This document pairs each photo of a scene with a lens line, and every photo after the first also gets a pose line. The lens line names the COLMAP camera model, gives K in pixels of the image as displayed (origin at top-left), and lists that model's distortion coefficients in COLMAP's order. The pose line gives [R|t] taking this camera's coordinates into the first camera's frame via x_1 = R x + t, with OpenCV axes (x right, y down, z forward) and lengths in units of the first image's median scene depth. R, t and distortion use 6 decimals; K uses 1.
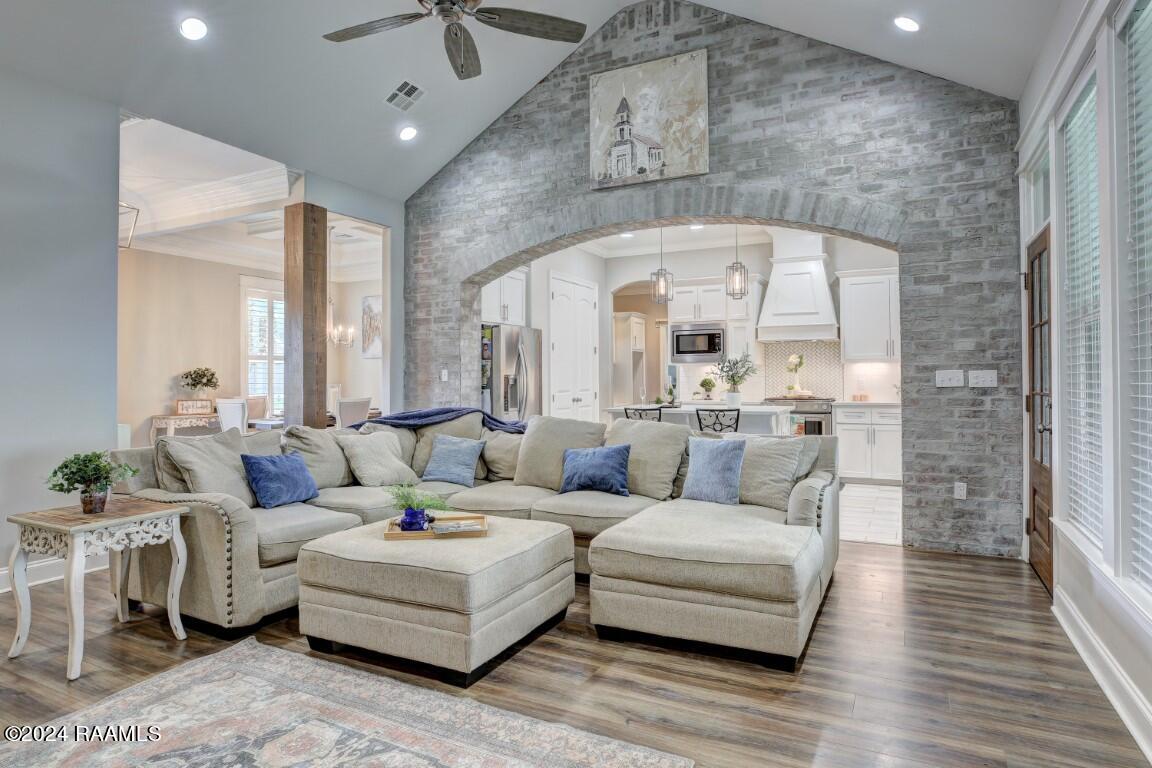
lens RADIAL K [[685.5, 0, 576.0], [0, 685.5, 384.0], [0, 0, 1]] dist [-0.004172, -0.000848]
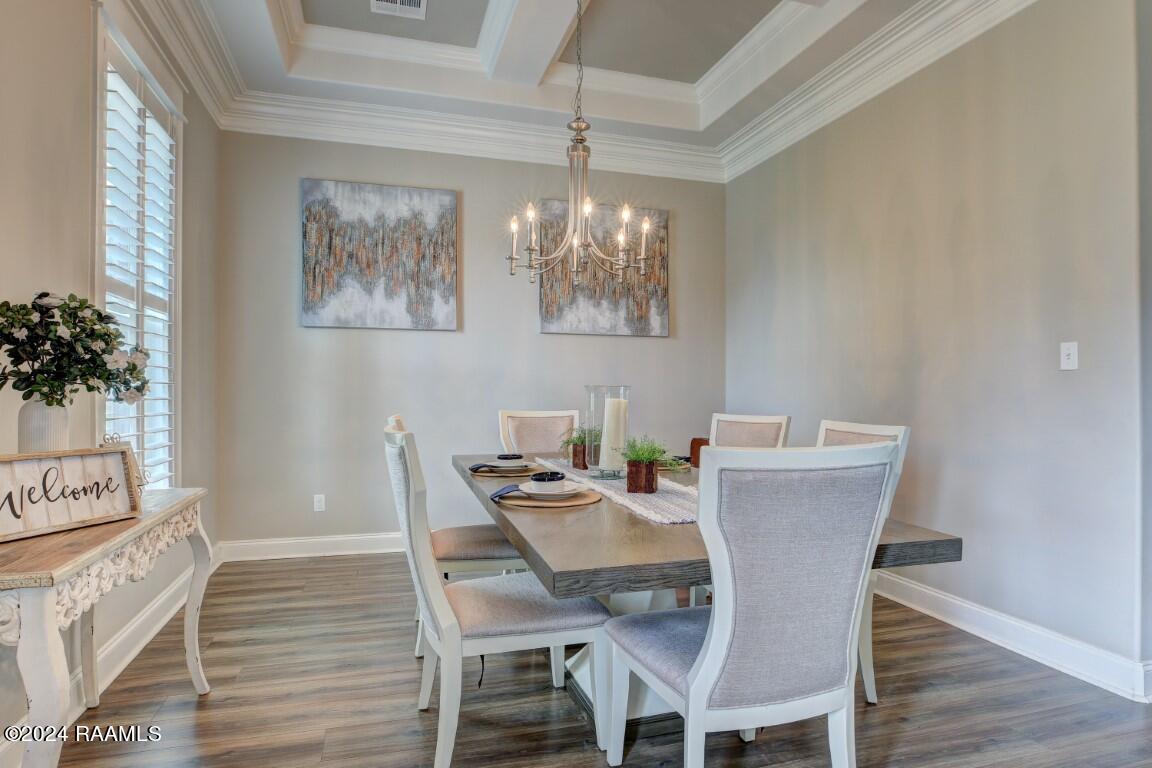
lens RADIAL K [[651.0, 0, 578.0], [0, 651.0, 397.1], [0, 0, 1]] dist [-0.037582, 0.000131]
pose [[0.736658, -0.002450, 0.676261, -0.580224], [0.004891, 0.999987, -0.001705, 0.007740], [-0.676248, 0.004564, 0.736660, 0.777582]]
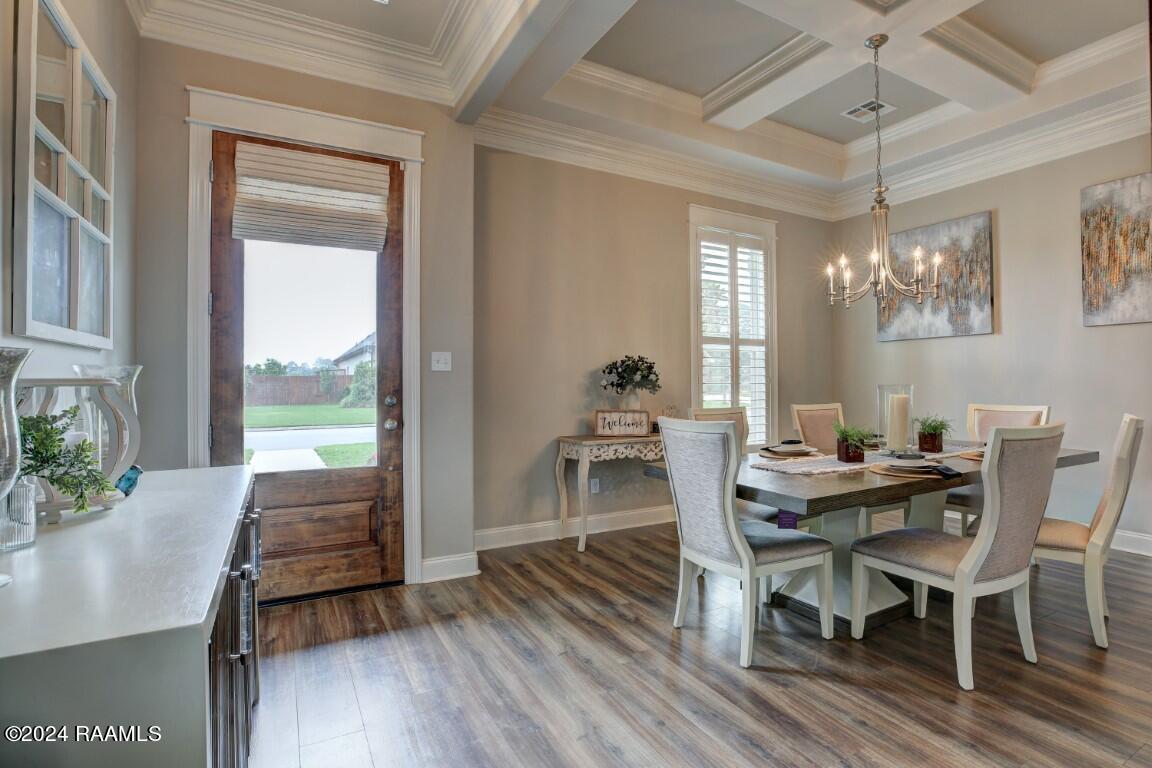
lens RADIAL K [[539.6, 0, 576.0], [0, 539.6, 384.0], [0, 0, 1]] dist [-0.001455, -0.000057]
pose [[0.814507, -0.004009, -0.580140, -0.326634], [-0.002212, 0.999947, -0.010017, 0.004935], [0.580149, 0.009442, 0.814455, 0.609773]]
